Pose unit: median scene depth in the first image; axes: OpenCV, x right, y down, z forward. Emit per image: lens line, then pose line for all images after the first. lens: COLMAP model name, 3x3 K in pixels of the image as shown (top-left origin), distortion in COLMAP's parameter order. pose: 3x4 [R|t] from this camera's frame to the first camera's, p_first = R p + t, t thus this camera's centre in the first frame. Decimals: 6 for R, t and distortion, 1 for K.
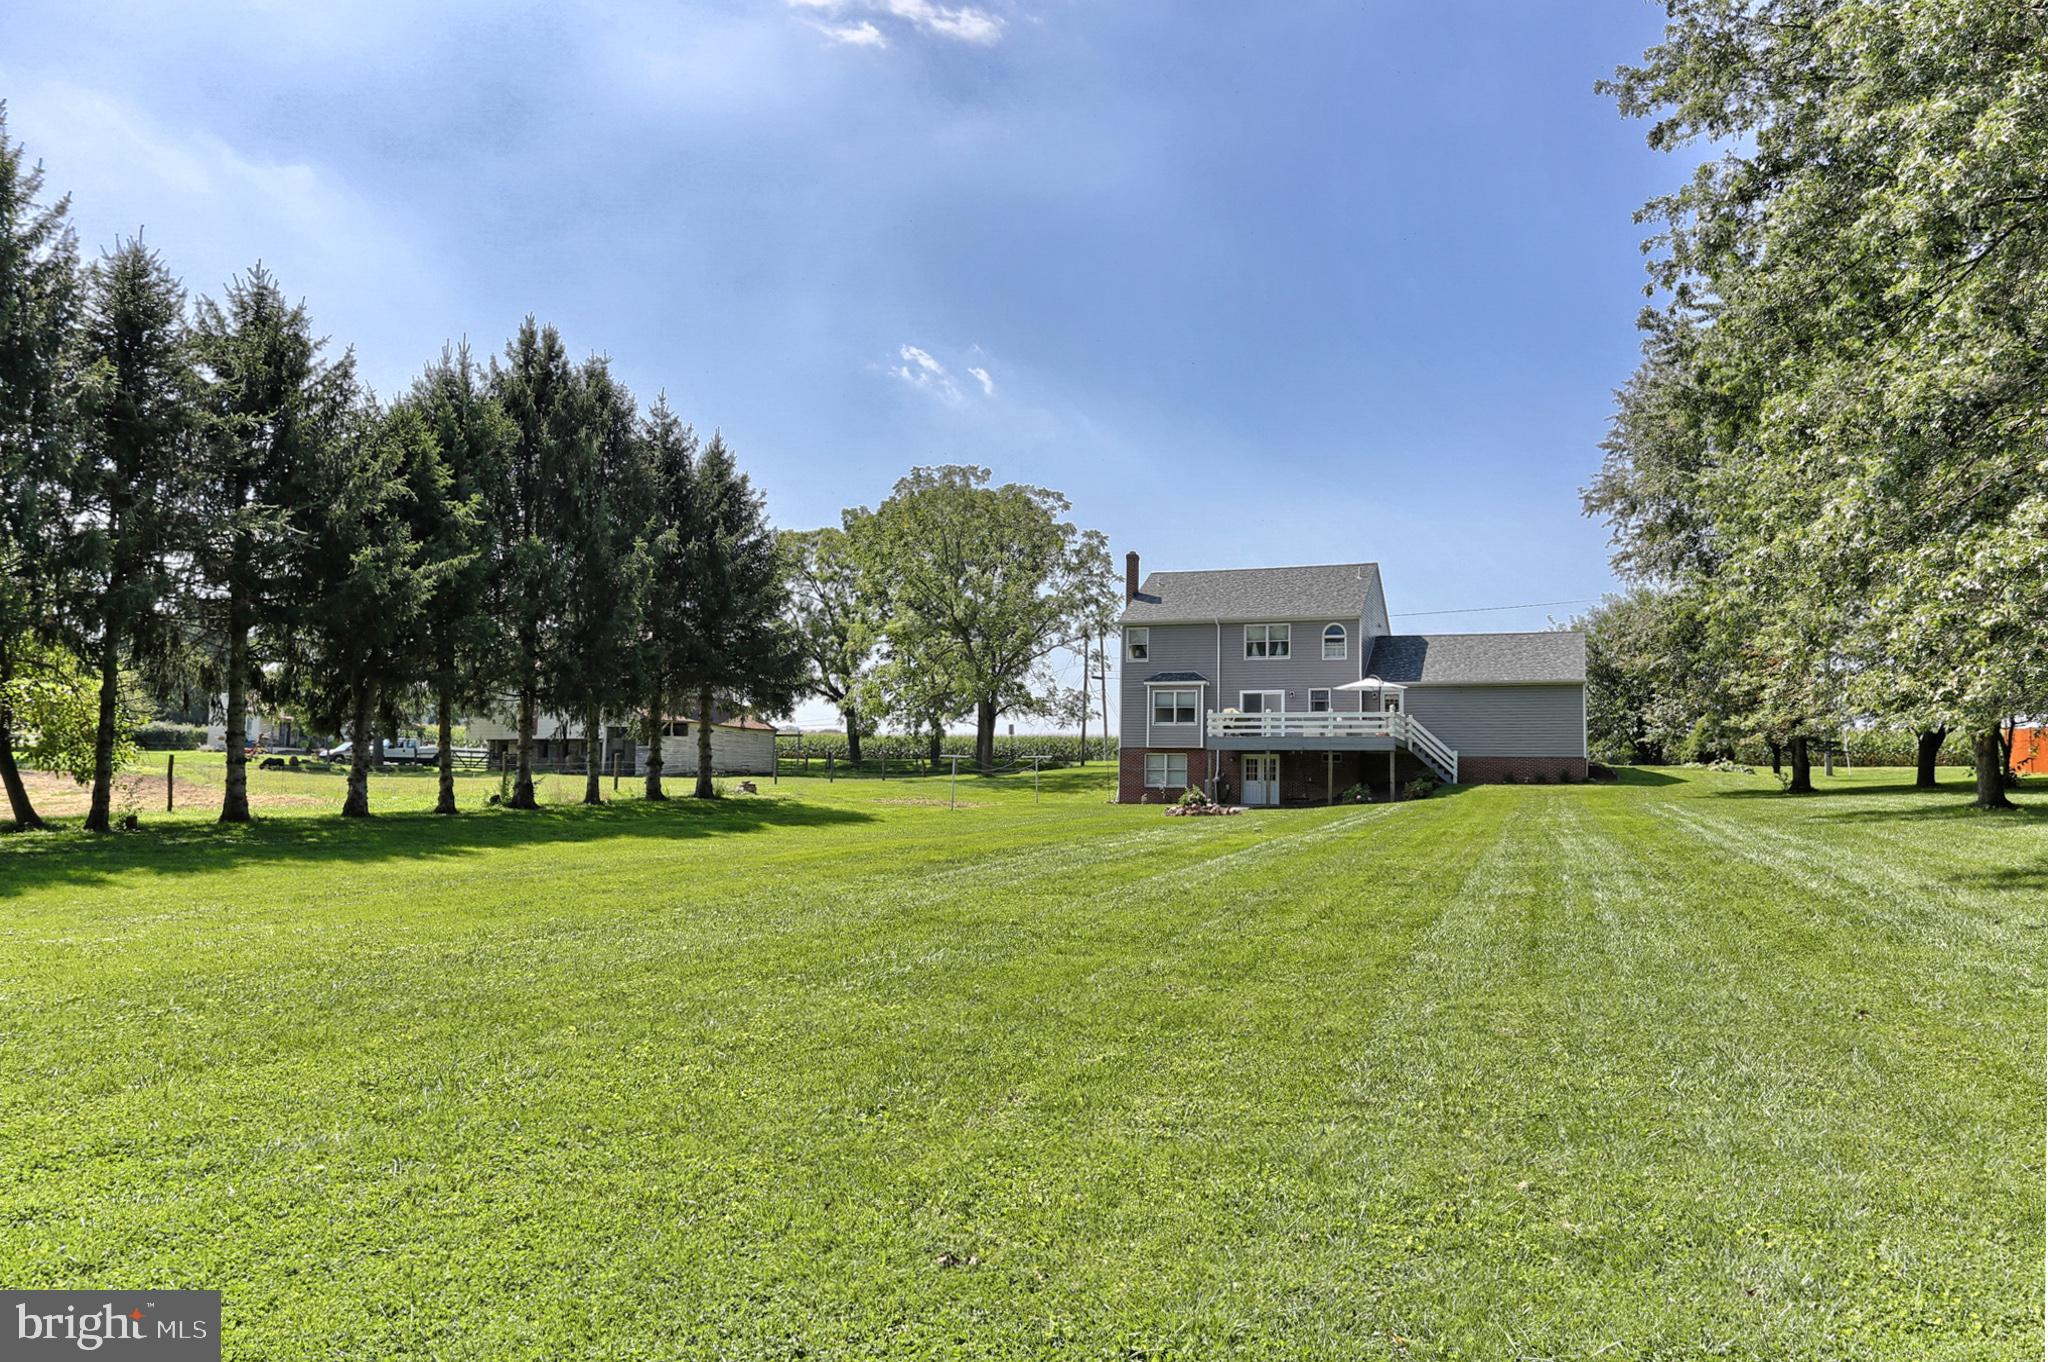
lens RADIAL K [[1327.3, 0, 1058.7], [0, 1327.3, 685.8], [0, 0, 1]] dist [-0.000799, 0.000193]
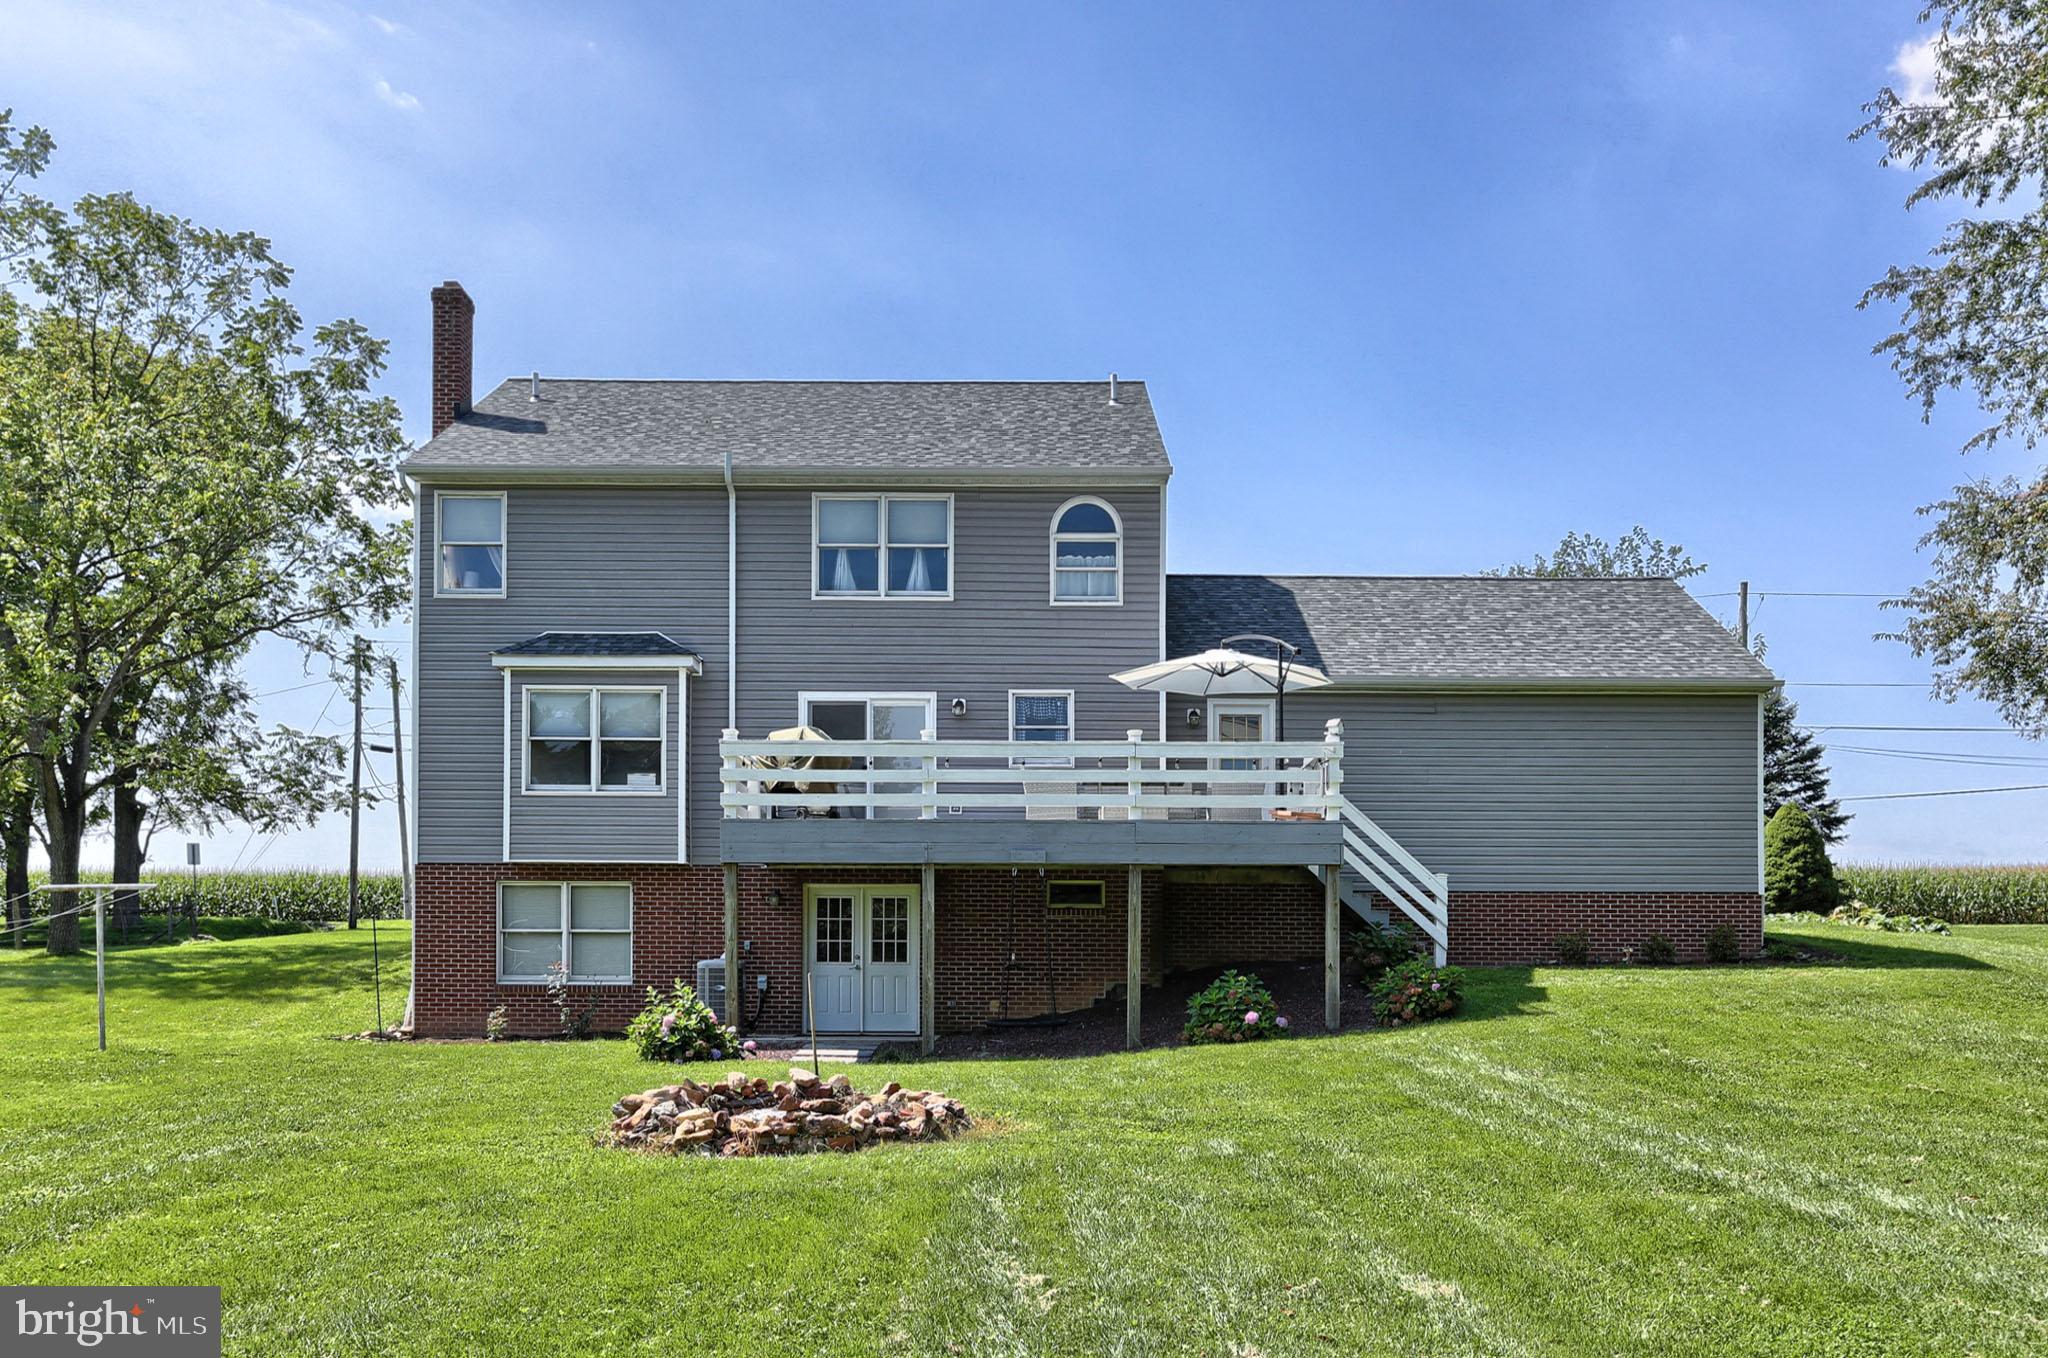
lens RADIAL K [[1850.3, 0, 1058.7], [0, 1850.3, 923.6], [0, 0, 1]] dist [0.010001, -0.002178]
pose [[0.930113, -0.001094, 0.367273, 0.027573], [-0.018924, 0.998524, 0.050900, 0.036872], [-0.366787, -0.054293, 0.928719, 0.549403]]
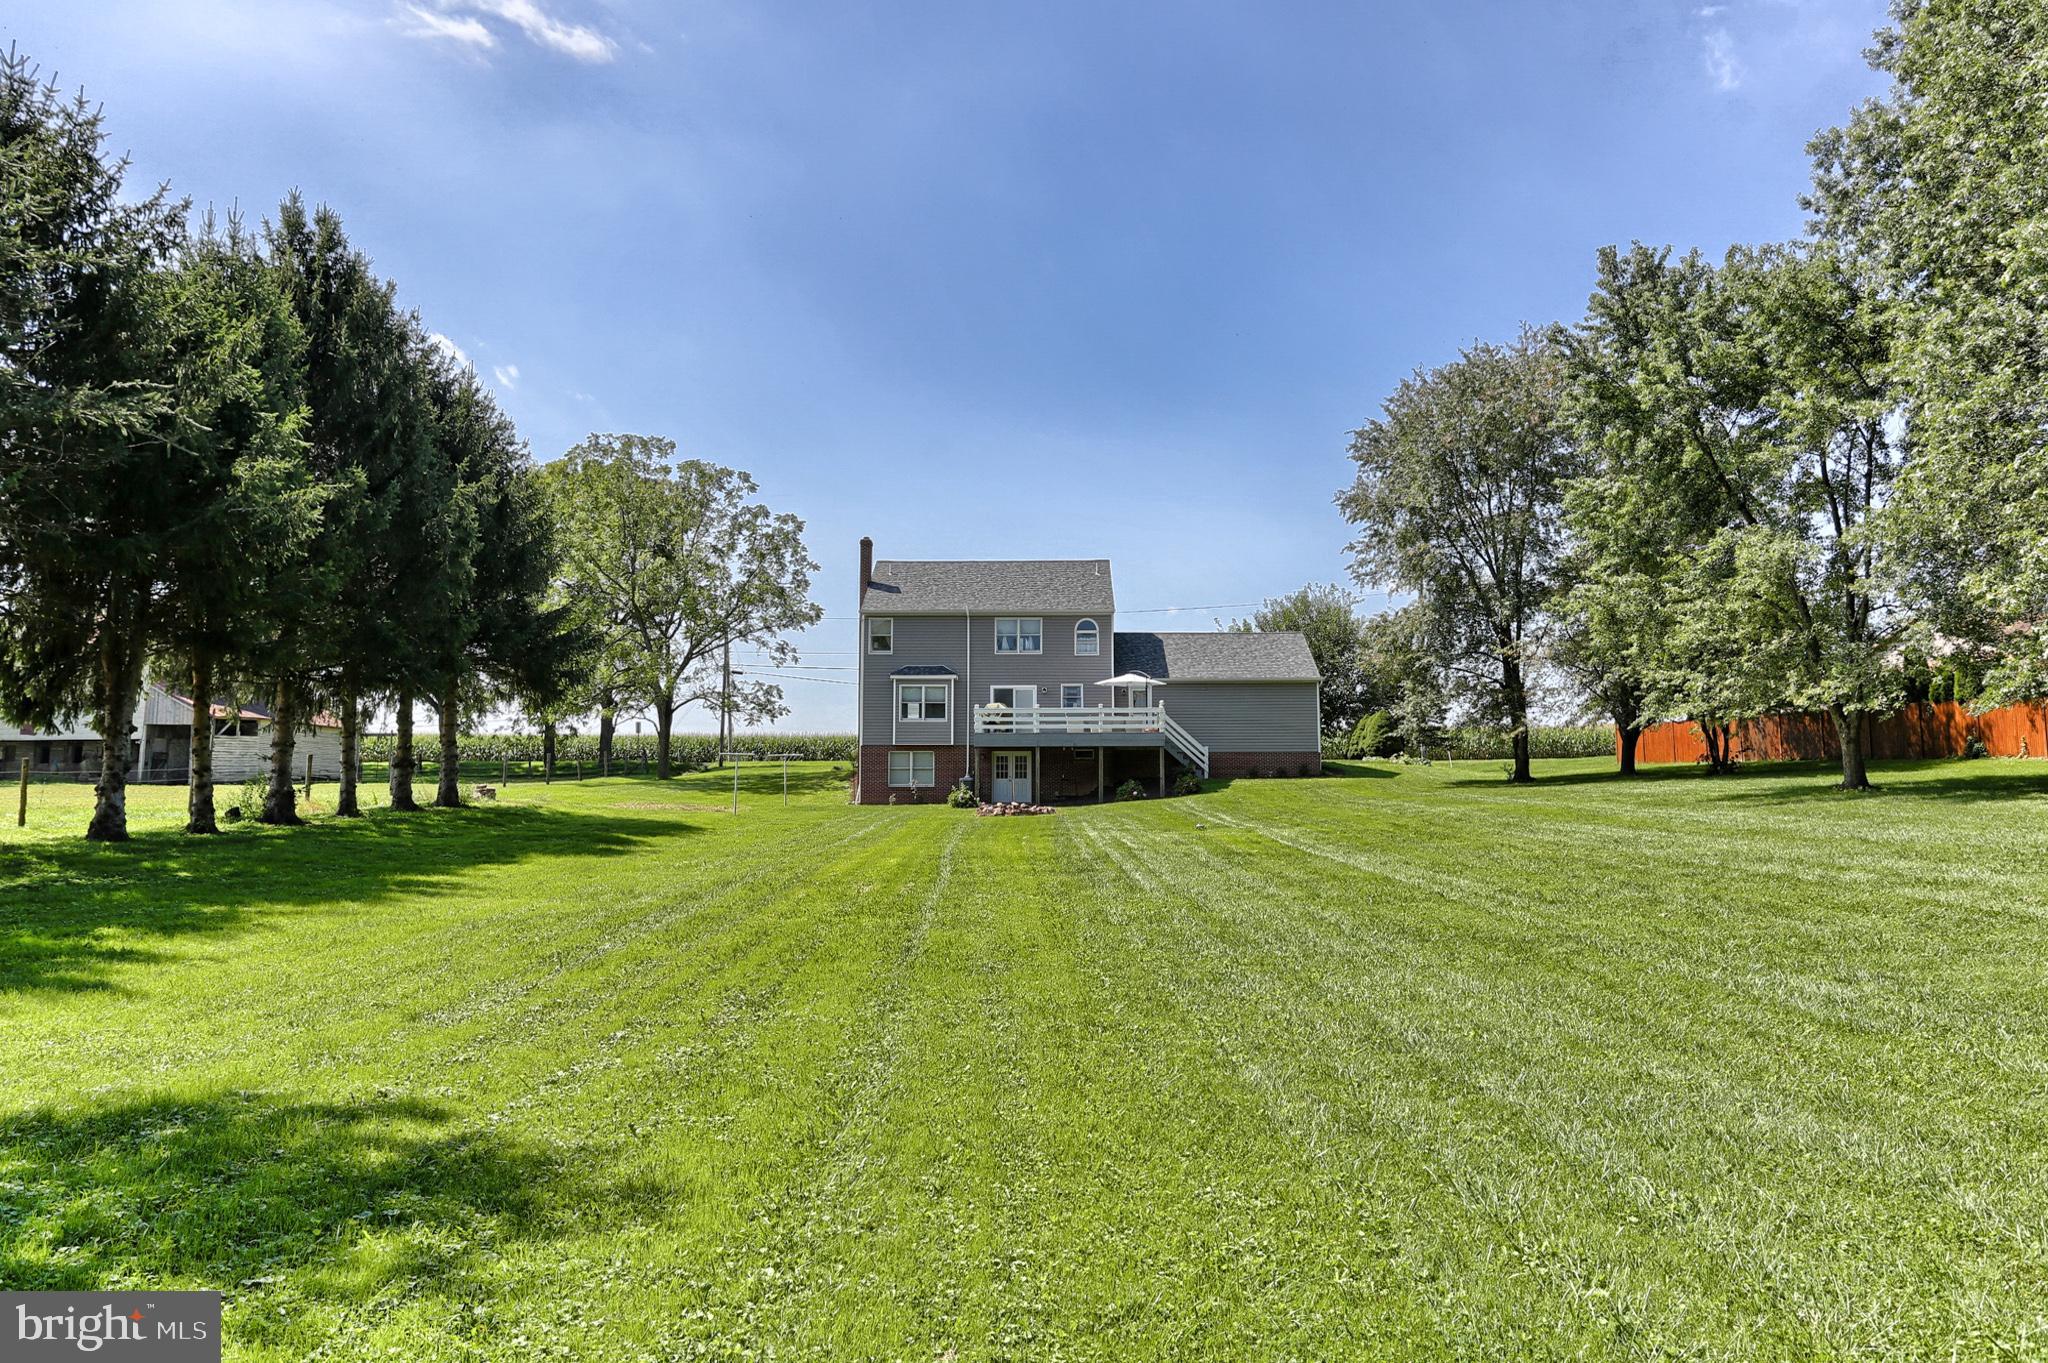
lens RADIAL K [[1327.3, 0, 1058.7], [0, 1327.3, 686.3], [0, 0, 1]] dist [-0.000799, 0.000193]
pose [[0.944176, 0.009852, 0.329295, -0.136583], [-0.009853, 0.999950, -0.001665, 0.005358], [-0.329295, -0.001672, 0.944226, 0.069638]]
